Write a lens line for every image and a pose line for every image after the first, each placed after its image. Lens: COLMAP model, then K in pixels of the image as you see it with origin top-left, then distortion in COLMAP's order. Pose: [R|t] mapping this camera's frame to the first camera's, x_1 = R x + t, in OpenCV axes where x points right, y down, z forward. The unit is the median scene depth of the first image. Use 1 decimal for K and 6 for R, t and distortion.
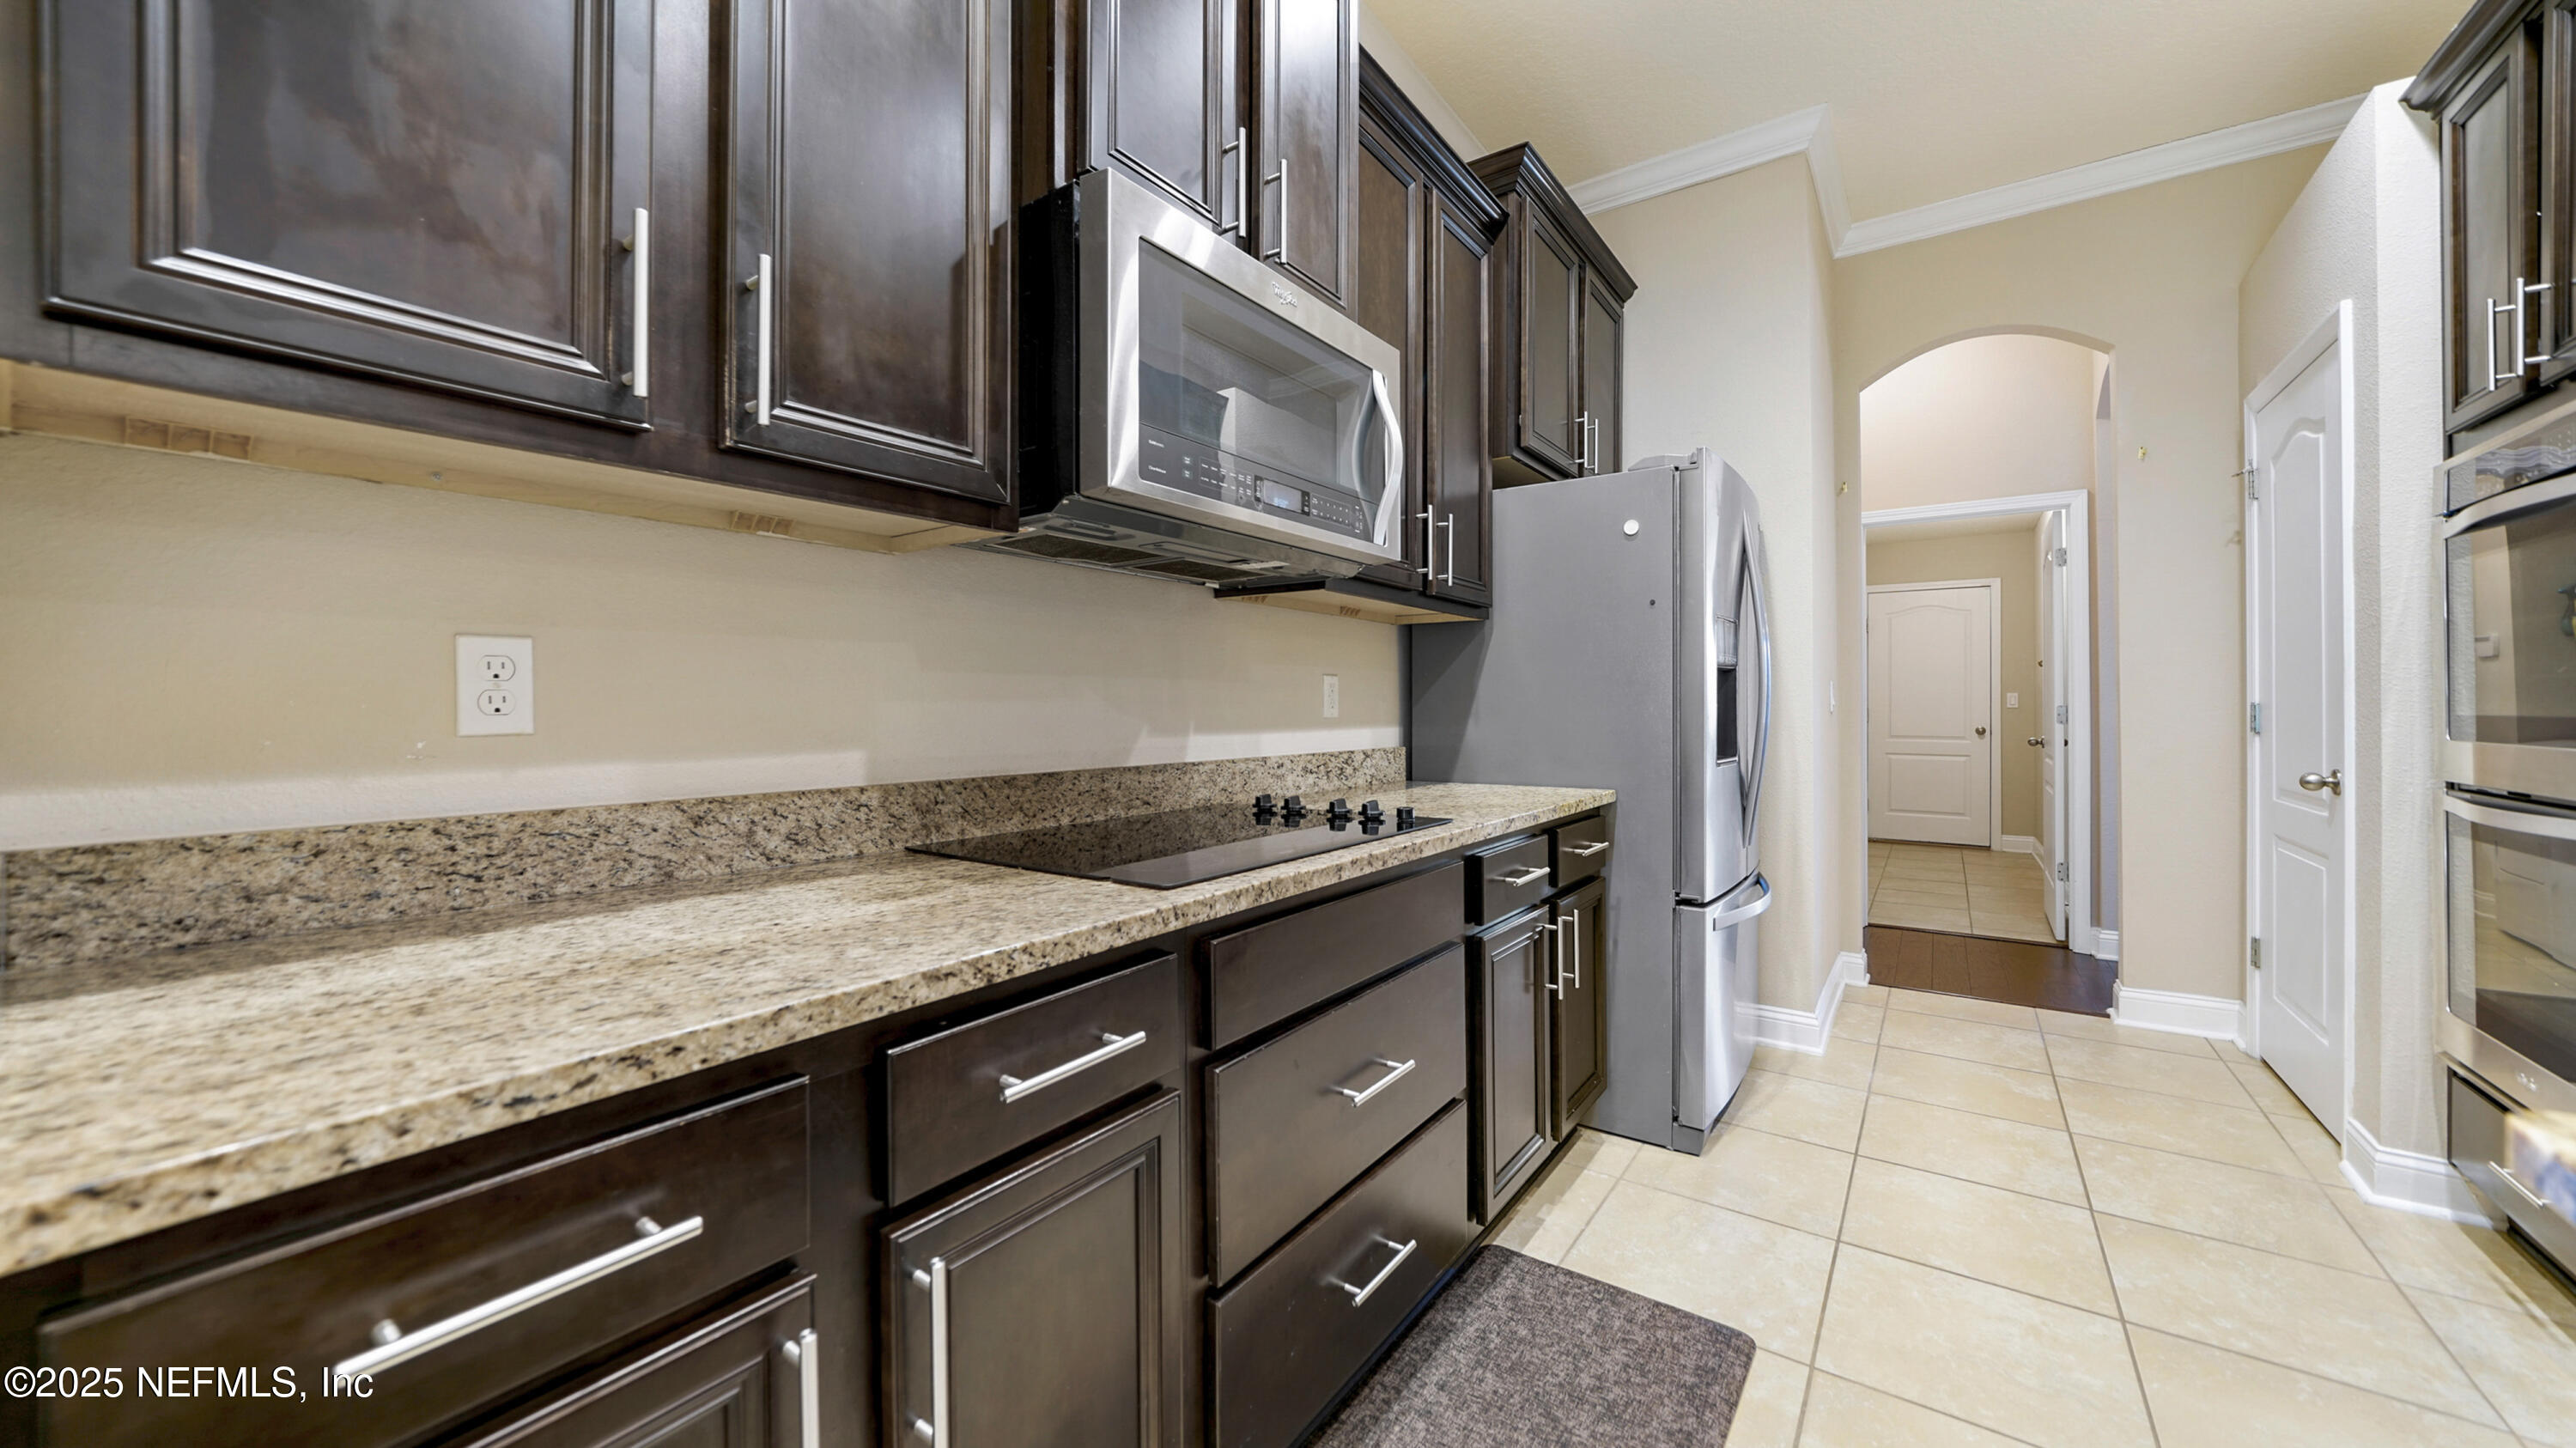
lens RADIAL K [[923.0, 0, 1281.1], [0, 923.0, 699.9], [0, 0, 1]] dist [-0.008785, 0.000518]
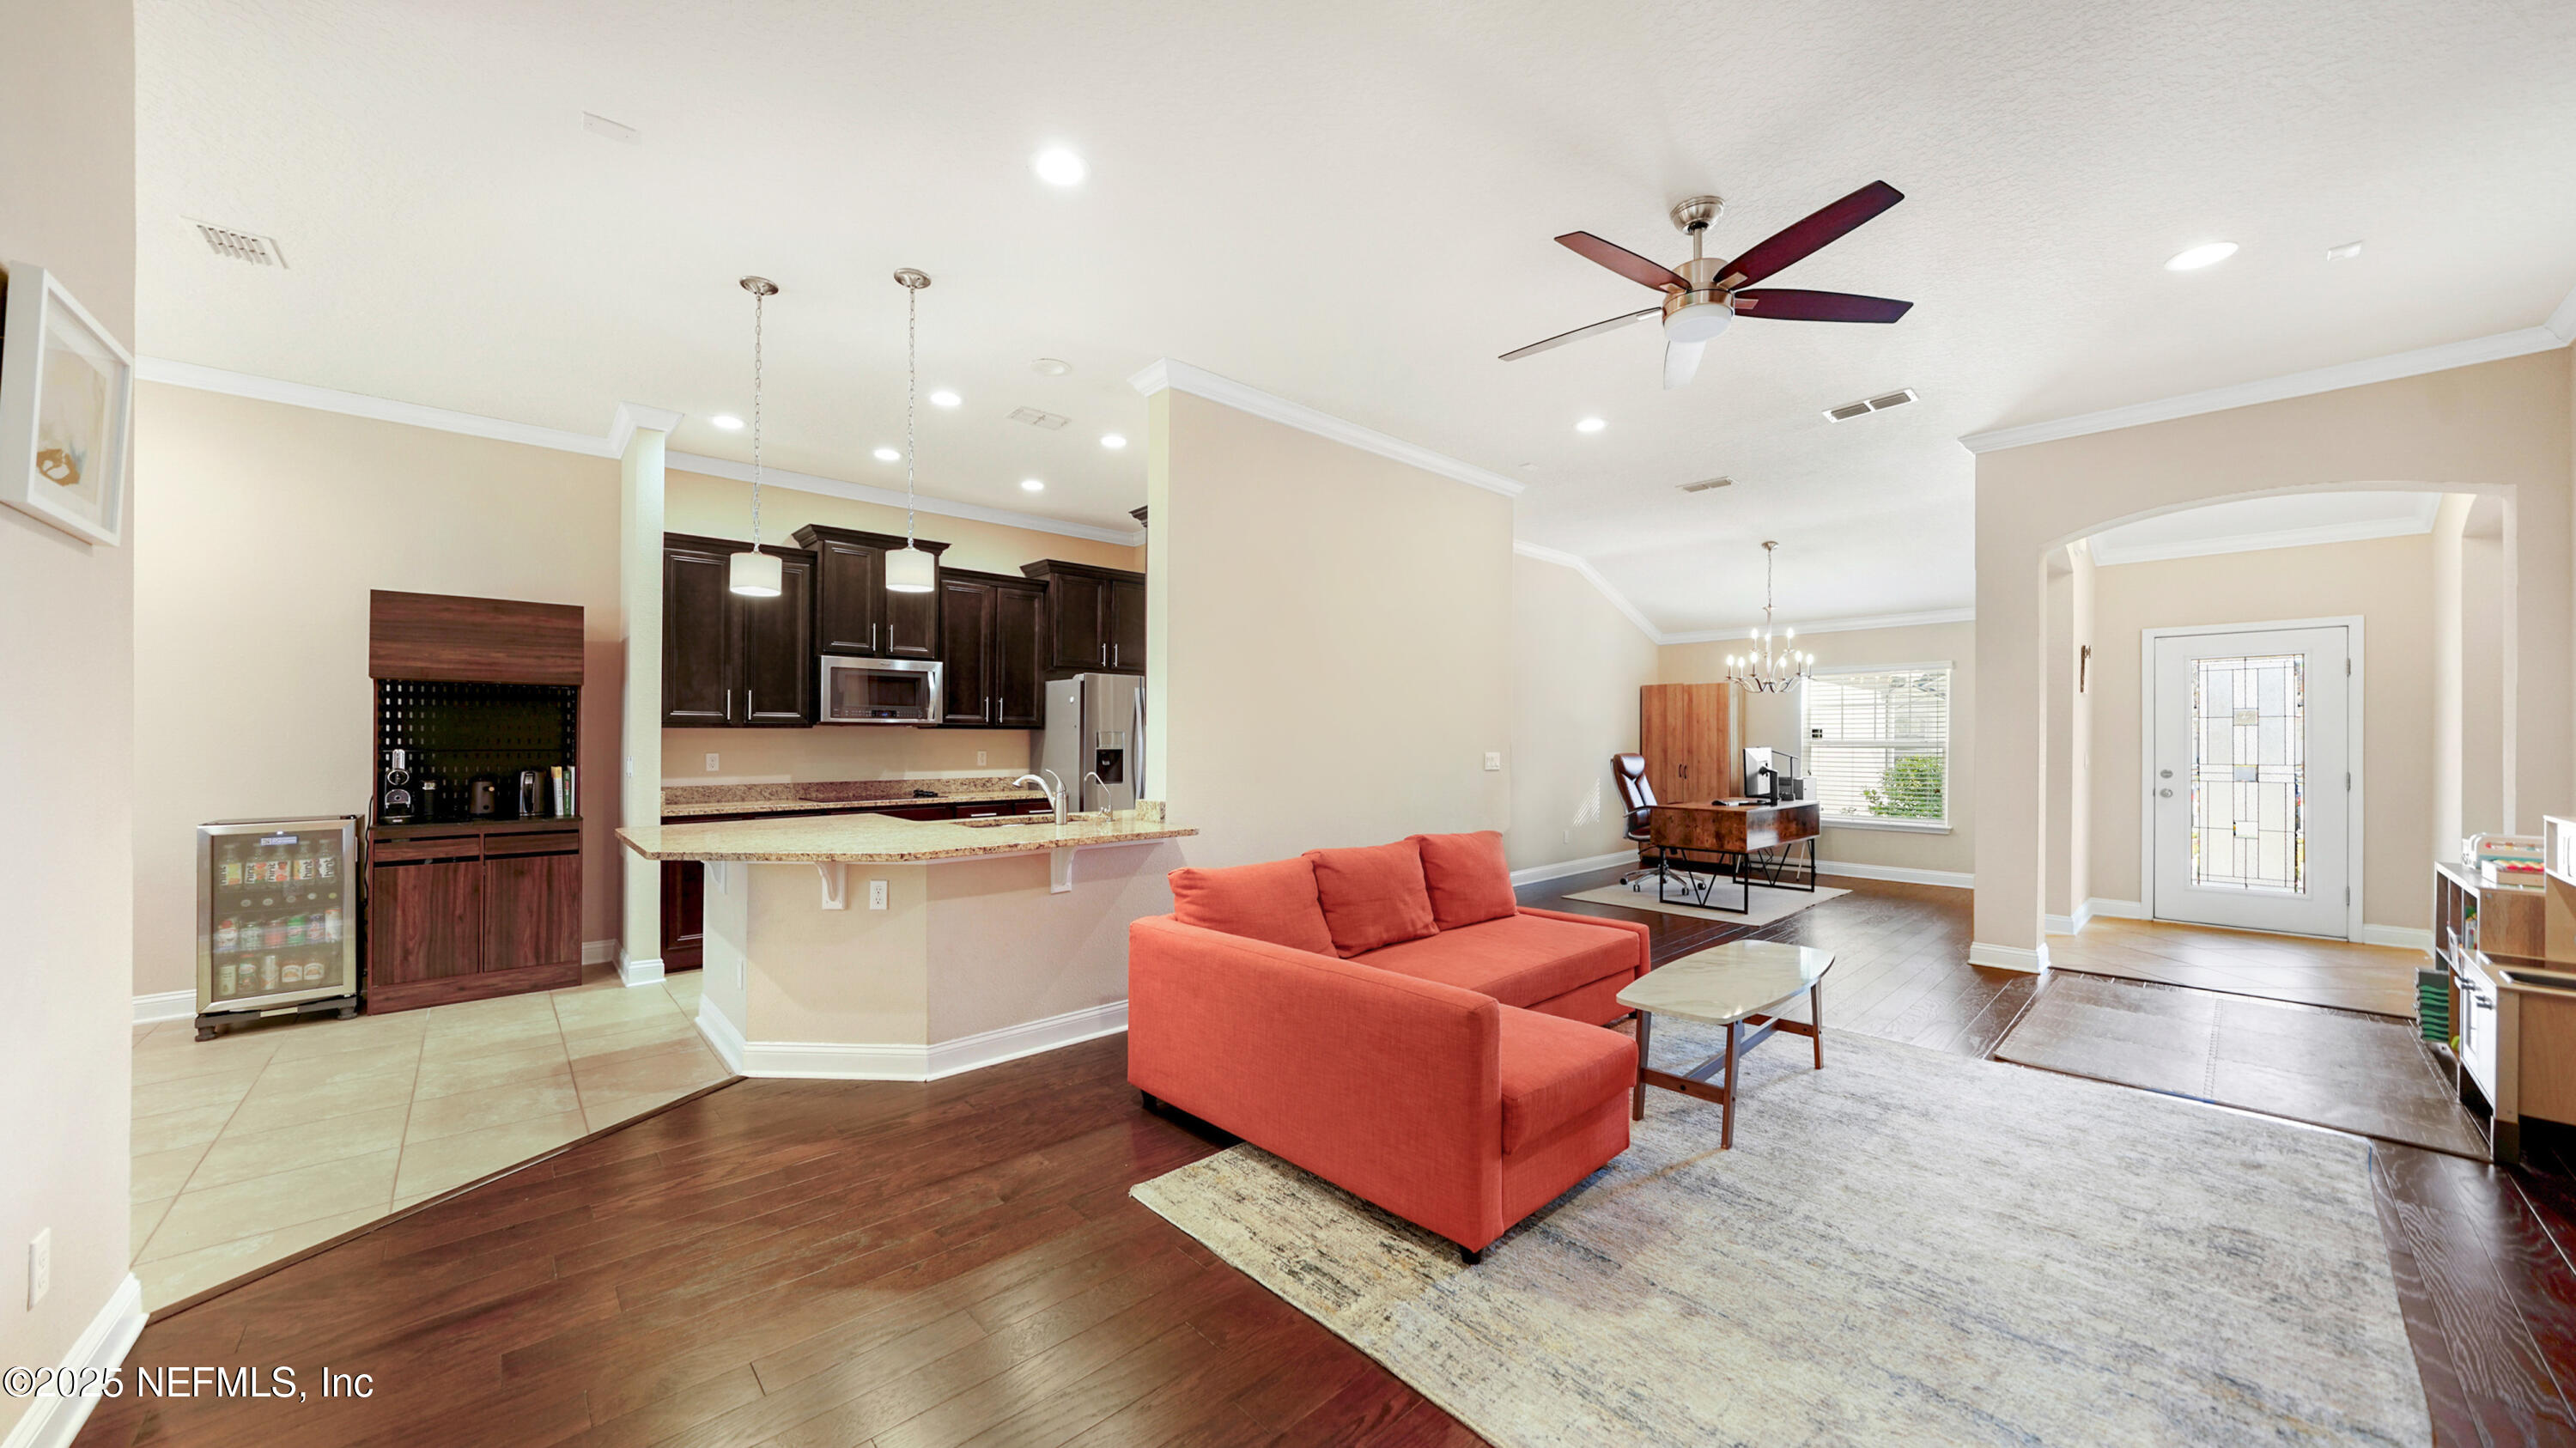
lens RADIAL K [[888.9, 0, 1286.8], [0, 888.9, 745.3], [0, 0, 1]] dist [-0.007493, -0.000005]
pose [[0.977626, 0.005421, -0.210281, 1.500603], [-0.002290, 0.999883, 0.015130, -0.084820], [0.210339, -0.014310, 0.977524, -1.433630]]
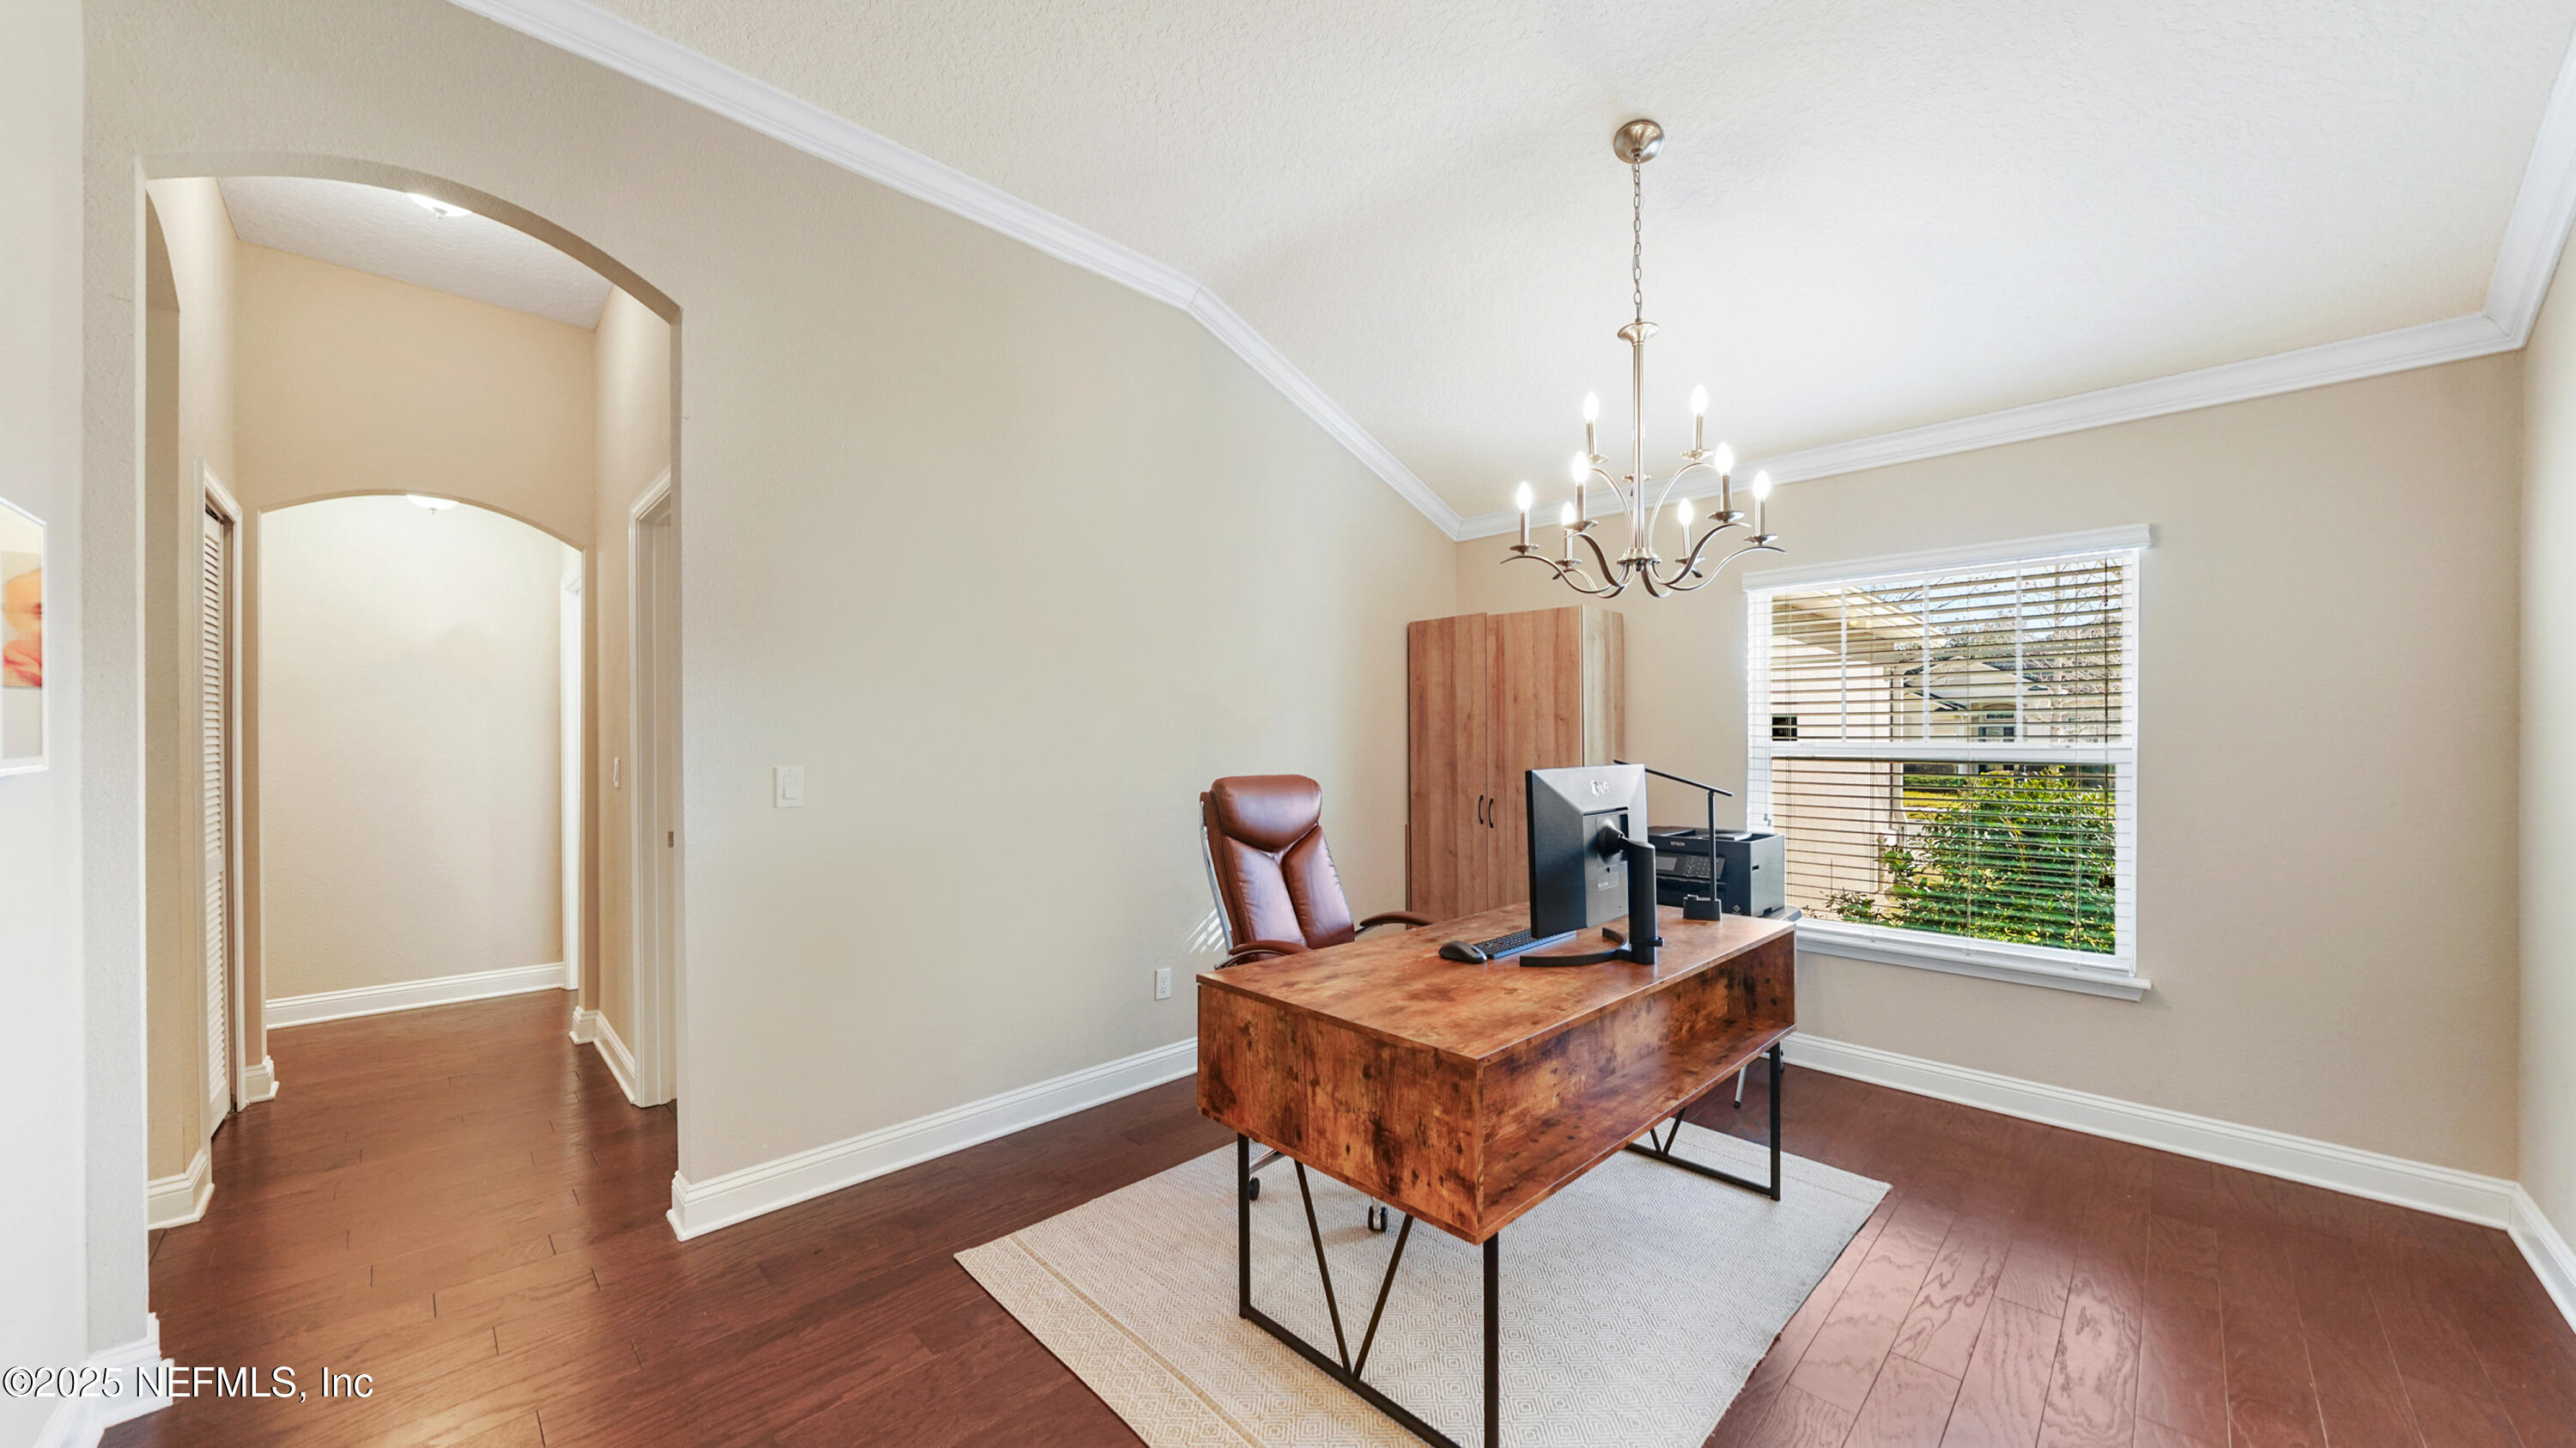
lens RADIAL K [[888.9, 0, 1286.8], [0, 888.9, 745.3], [0, 0, 1]] dist [-0.007493, -0.000005]
pose [[0.984276, 0.007427, -0.176481, 2.248013], [-0.005804, 0.999936, 0.009712, -0.061768], [0.176542, -0.008535, 0.984256, 0.802956]]
